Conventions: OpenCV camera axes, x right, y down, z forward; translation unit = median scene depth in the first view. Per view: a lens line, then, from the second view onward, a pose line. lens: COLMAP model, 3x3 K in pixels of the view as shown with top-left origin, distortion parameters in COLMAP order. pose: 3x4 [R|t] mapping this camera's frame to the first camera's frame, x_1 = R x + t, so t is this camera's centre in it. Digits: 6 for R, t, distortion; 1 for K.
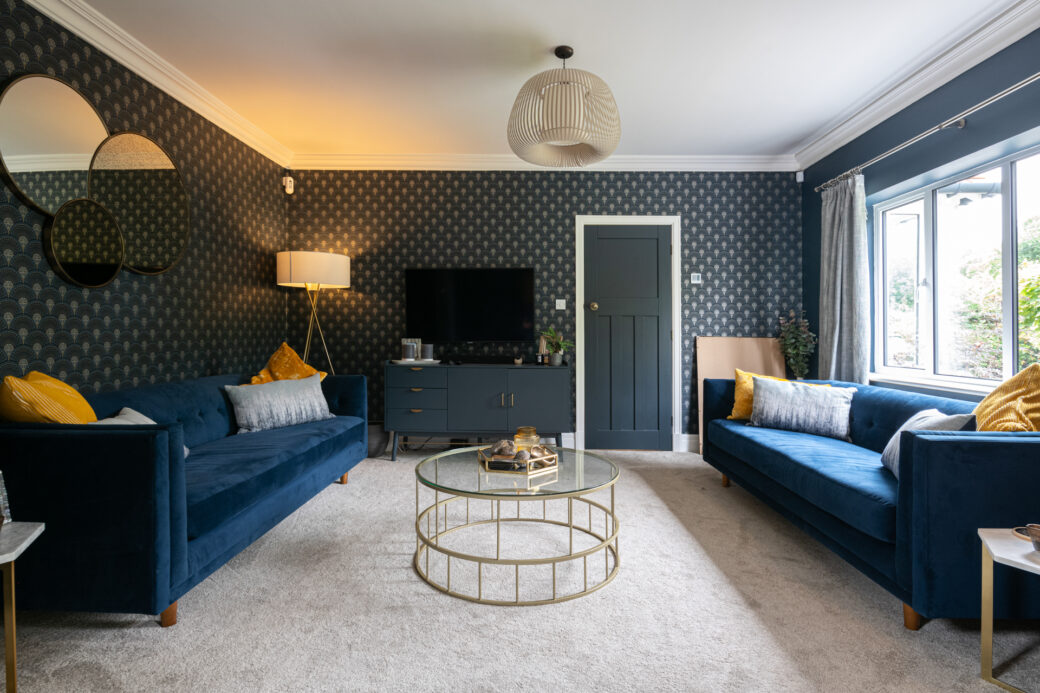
lens RADIAL K [[540.4, 0, 519.5], [0, 540.4, 336.4], [0, 0, 1]] dist [0.005283, -0.003917]
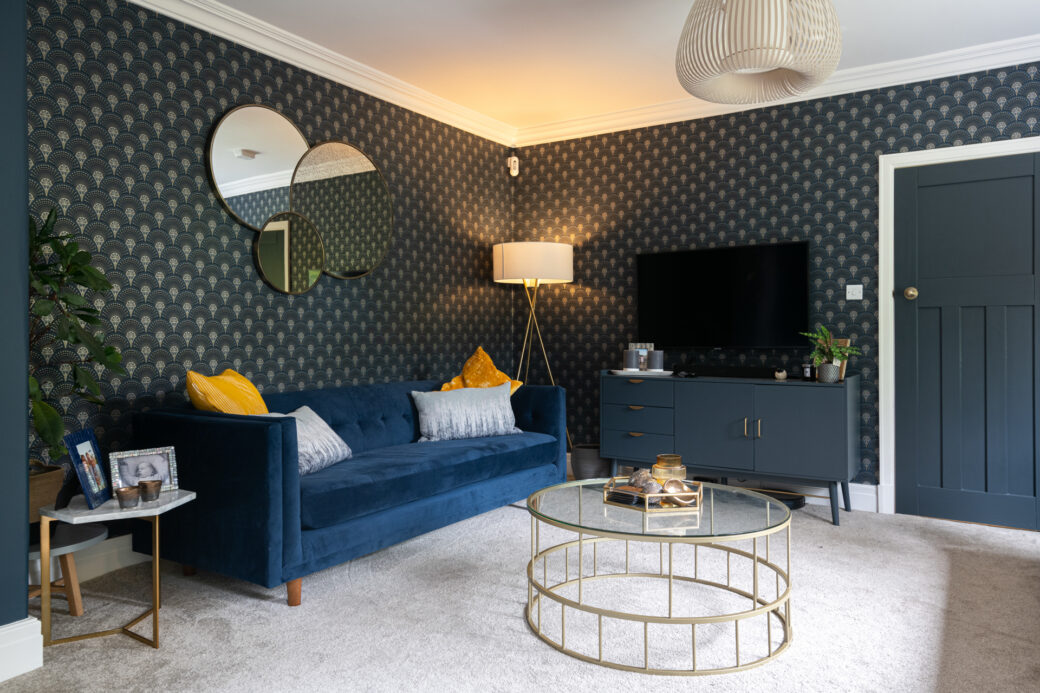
lens RADIAL K [[746.6, 0, 519.6], [0, 746.6, 346.5], [0, 0, 1]] dist [0.042994, -0.000692]
pose [[0.847953, 0.002147, -0.530068, 0.337424], [-0.000017, 0.999992, 0.004024, 0.006995], [0.530072, -0.003403, 0.847946, -0.021114]]
